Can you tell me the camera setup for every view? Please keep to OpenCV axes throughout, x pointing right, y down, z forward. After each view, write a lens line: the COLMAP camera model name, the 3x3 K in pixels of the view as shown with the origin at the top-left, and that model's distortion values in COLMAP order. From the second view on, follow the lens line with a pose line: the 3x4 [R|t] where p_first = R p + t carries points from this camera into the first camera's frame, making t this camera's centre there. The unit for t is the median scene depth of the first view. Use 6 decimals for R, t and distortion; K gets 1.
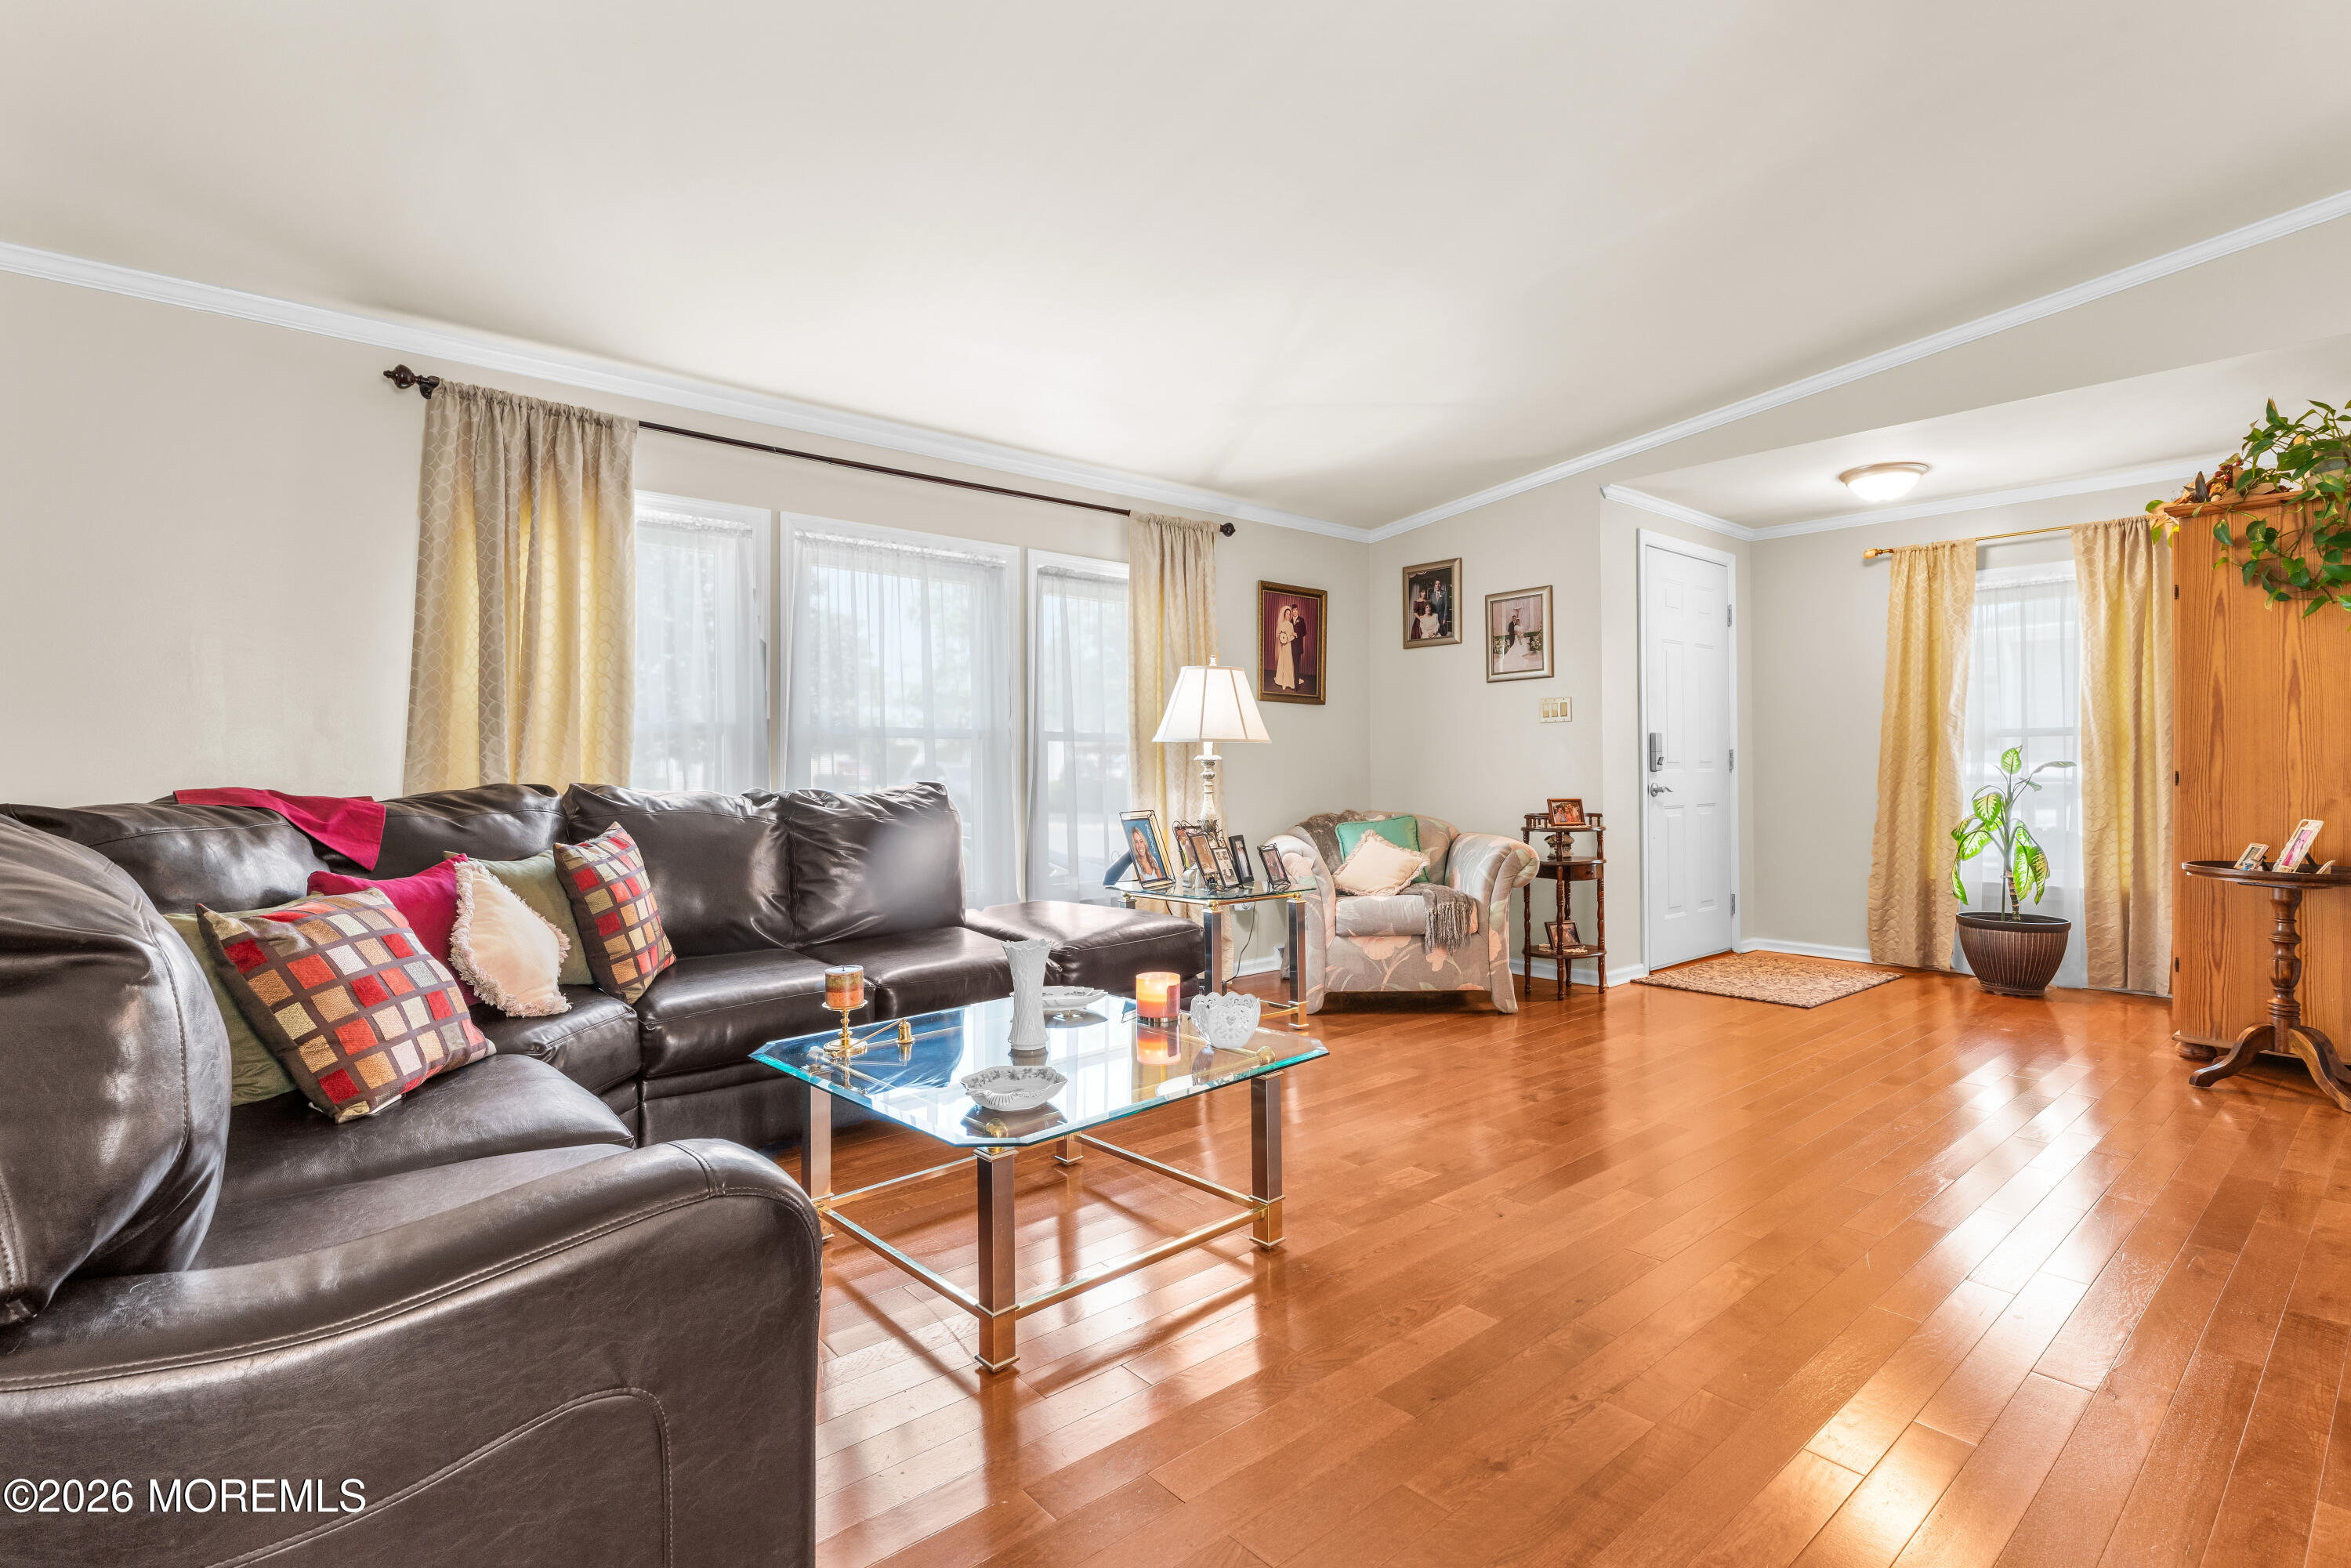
lens RADIAL K [[1152.4, 0, 1174.7], [0, 1152.4, 759.8], [0, 0, 1]] dist [0.001360, 0.000021]
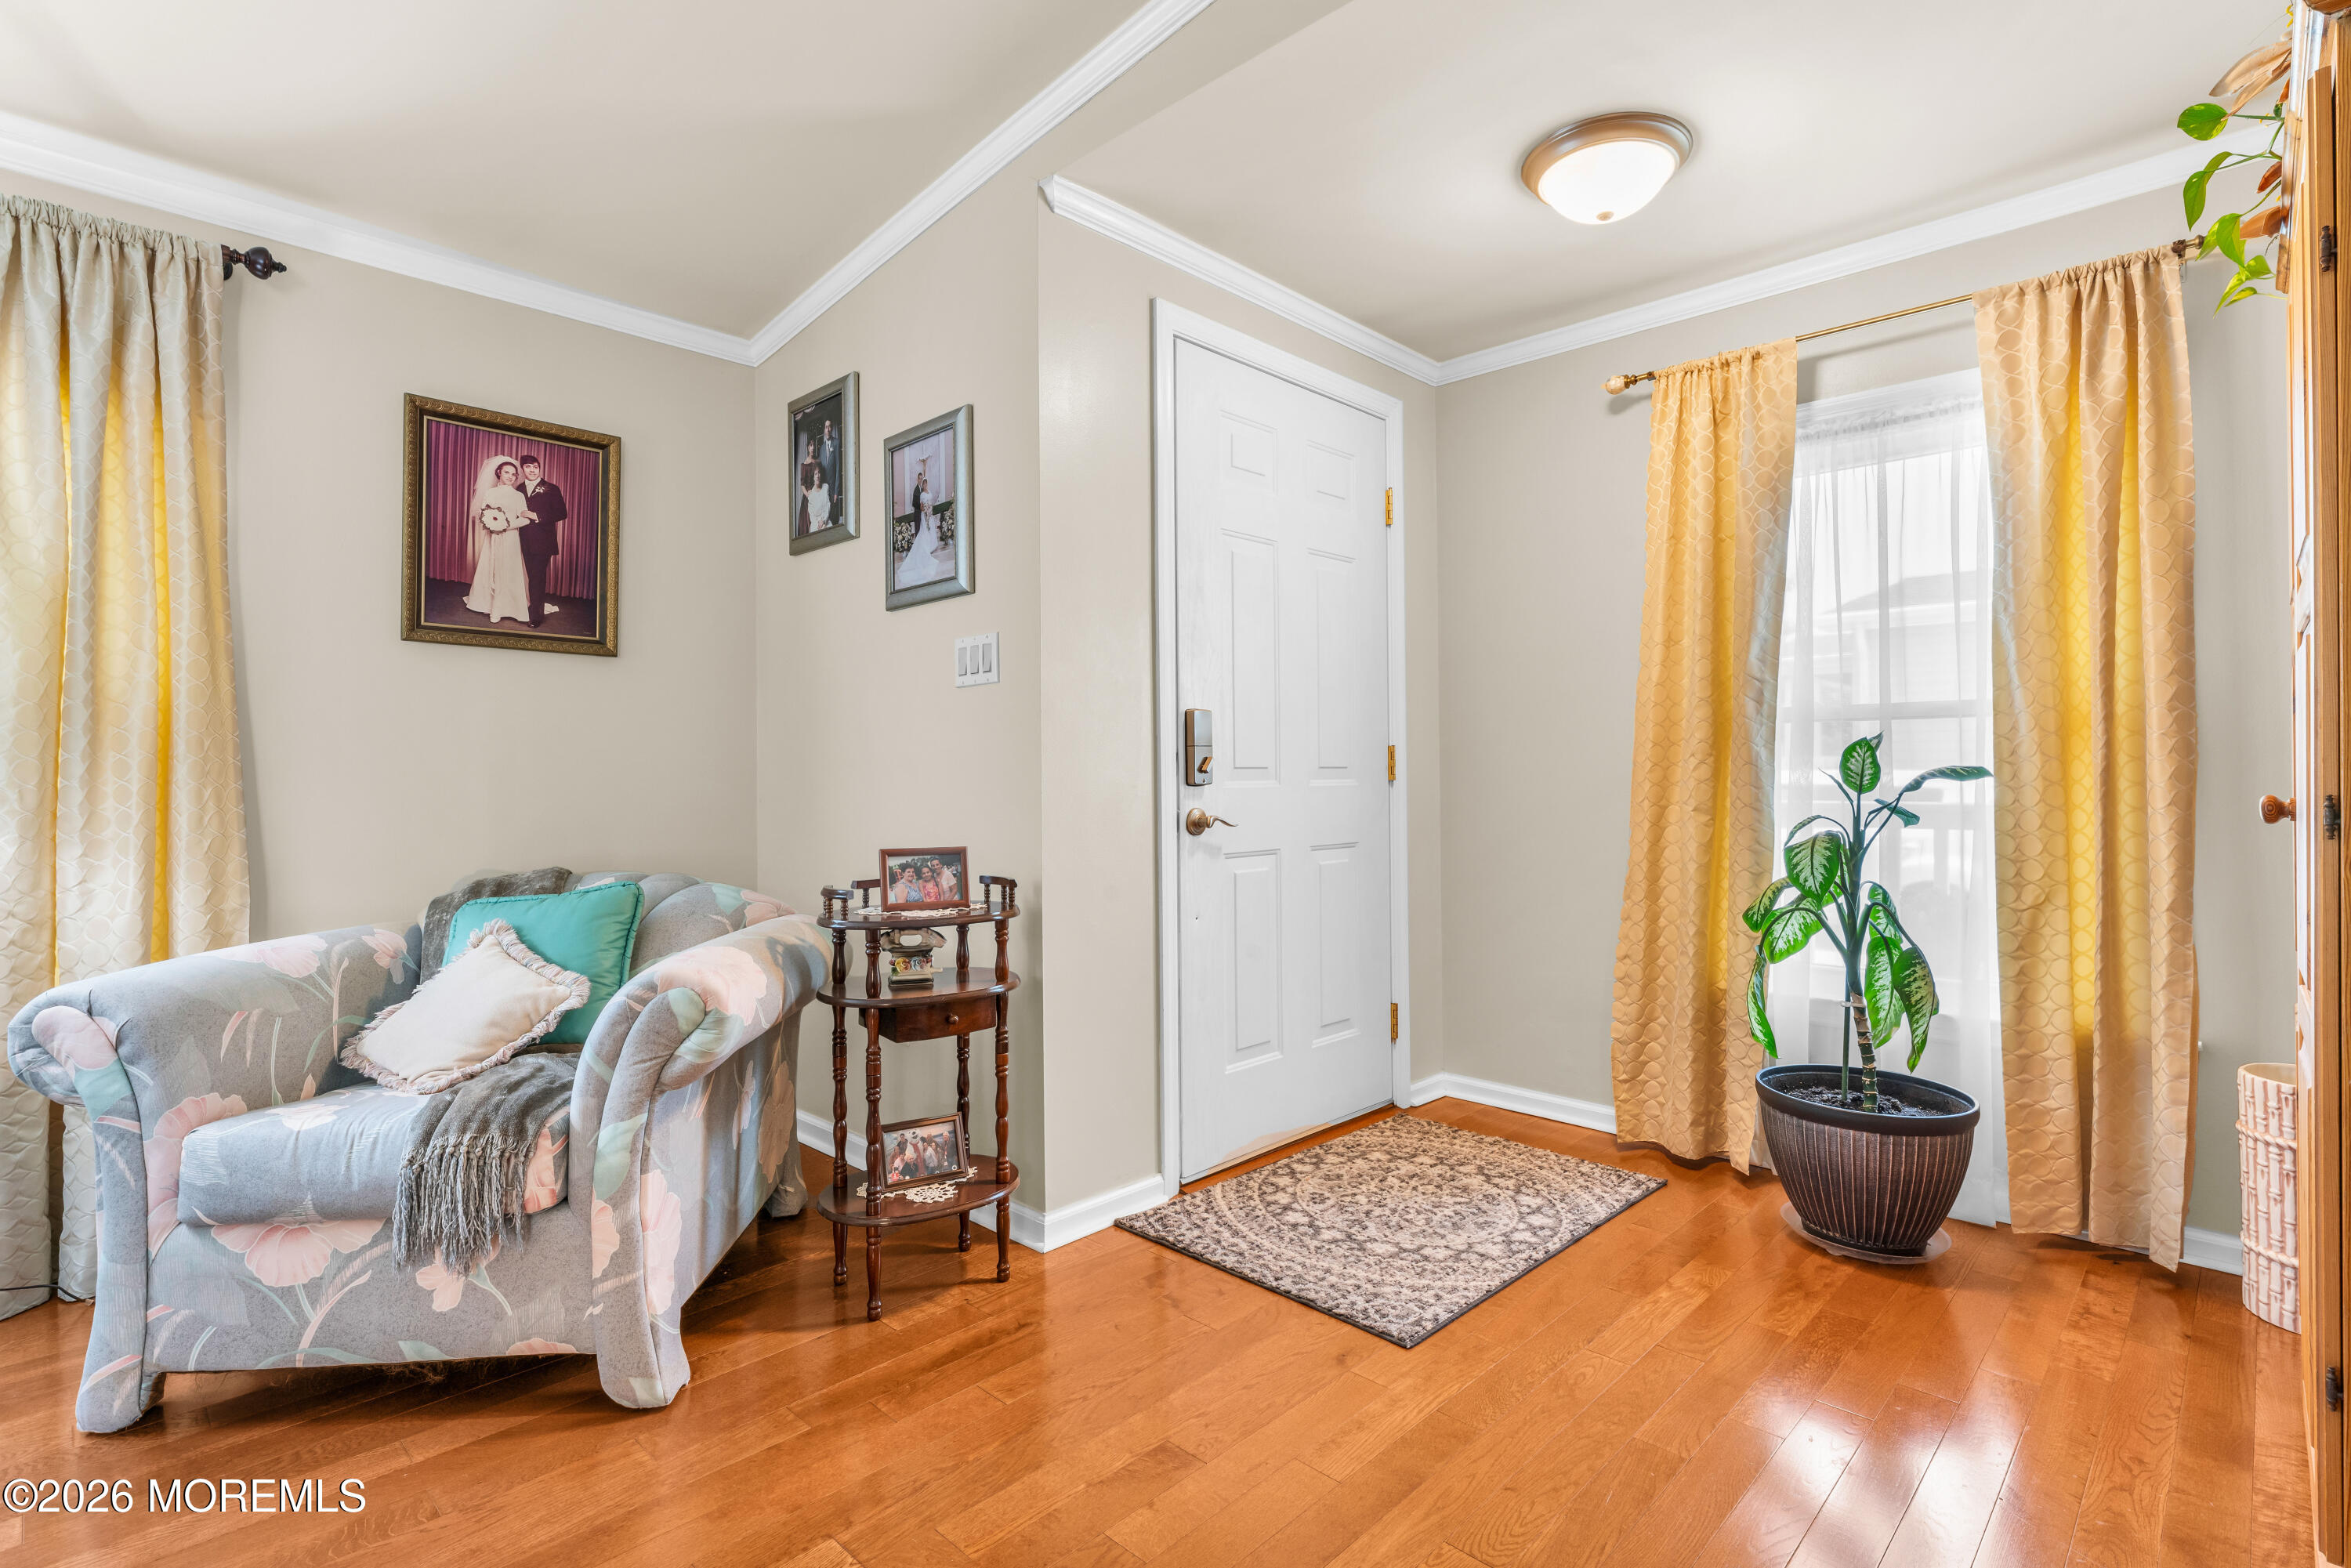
lens RADIAL K [[1152.4, 0, 1174.7], [0, 1152.4, 759.8], [0, 0, 1]] dist [0.001360, 0.000021]
pose [[0.996170, 0.002144, 0.087415, 0.387785], [-0.001606, 0.999979, -0.006221, 0.001958], [-0.087427, 0.006057, 0.996153, 0.531298]]
